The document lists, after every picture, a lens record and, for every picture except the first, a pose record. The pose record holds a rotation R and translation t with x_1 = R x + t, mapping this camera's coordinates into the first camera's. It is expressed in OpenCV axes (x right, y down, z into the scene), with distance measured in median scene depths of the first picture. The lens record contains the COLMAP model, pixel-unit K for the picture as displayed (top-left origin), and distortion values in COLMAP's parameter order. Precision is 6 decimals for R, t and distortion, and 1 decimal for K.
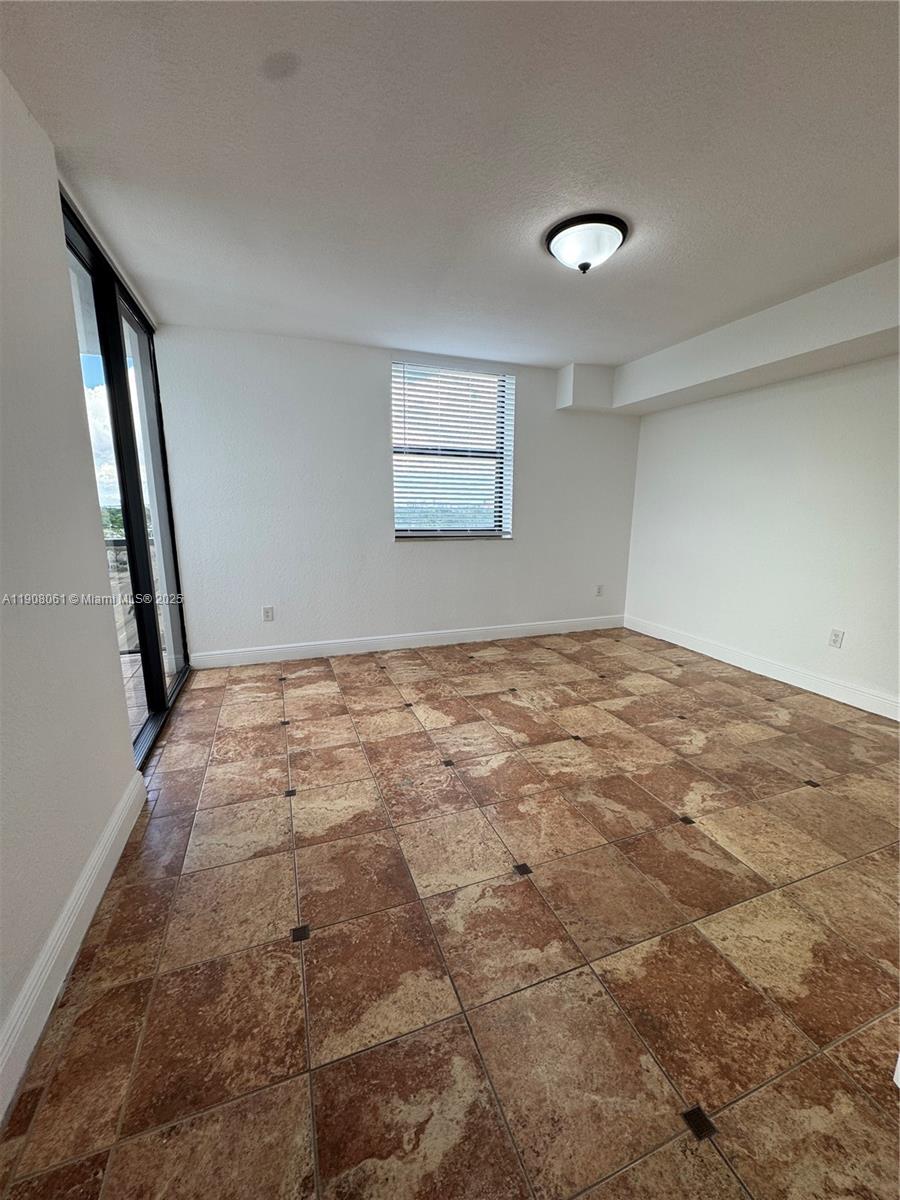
lens RADIAL K [[473.6, 0, 448.9], [0, 473.6, 600.8], [0, 0, 1]] dist [-0.001638, 0.000048]
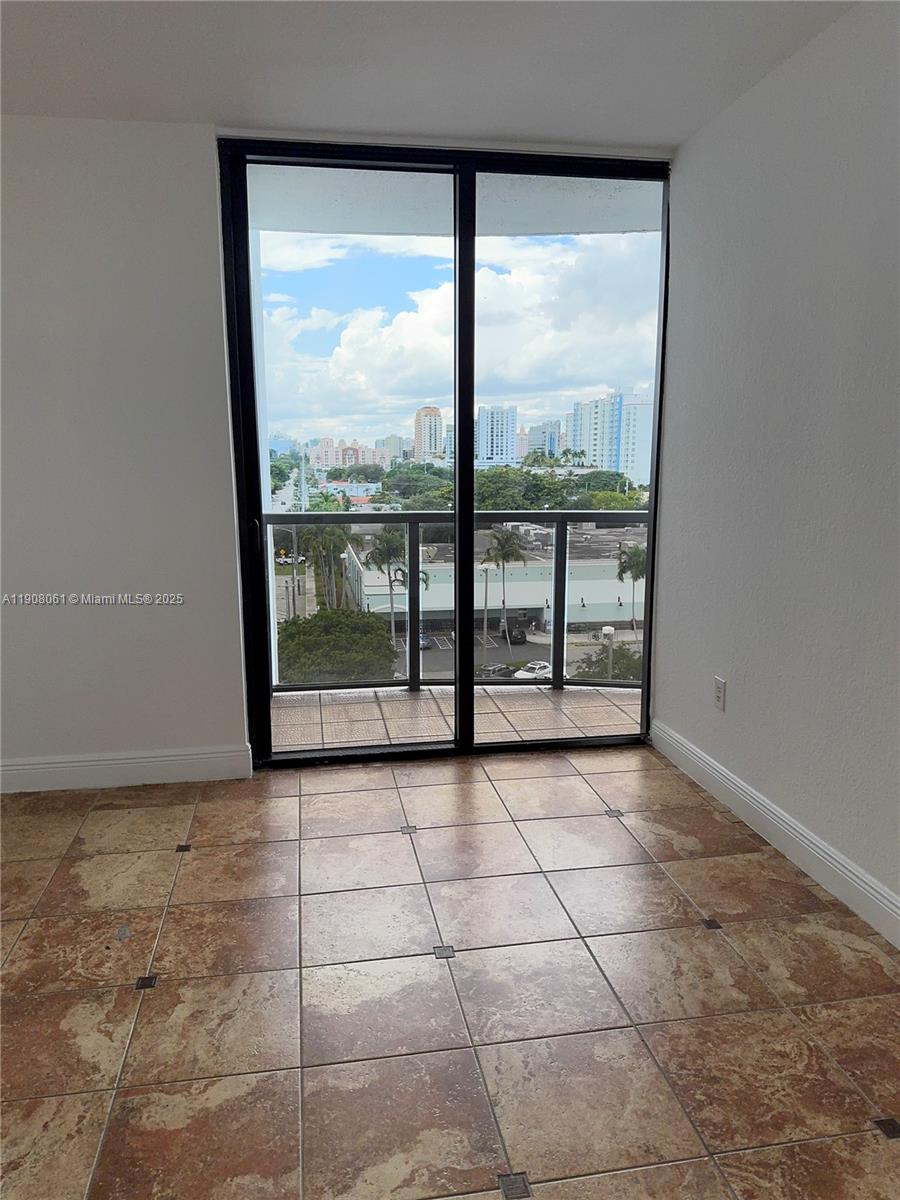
lens RADIAL K [[916.7, 0, 450.0], [0, 916.7, 600.0], [0, 0, 1]] dist [0.009334, -0.001142]
pose [[-0.196221, 0.158691, -0.967634, 0.589152], [-0.191061, 0.961716, 0.196465, -0.209251], [0.961766, 0.223428, -0.158389, 1.015827]]
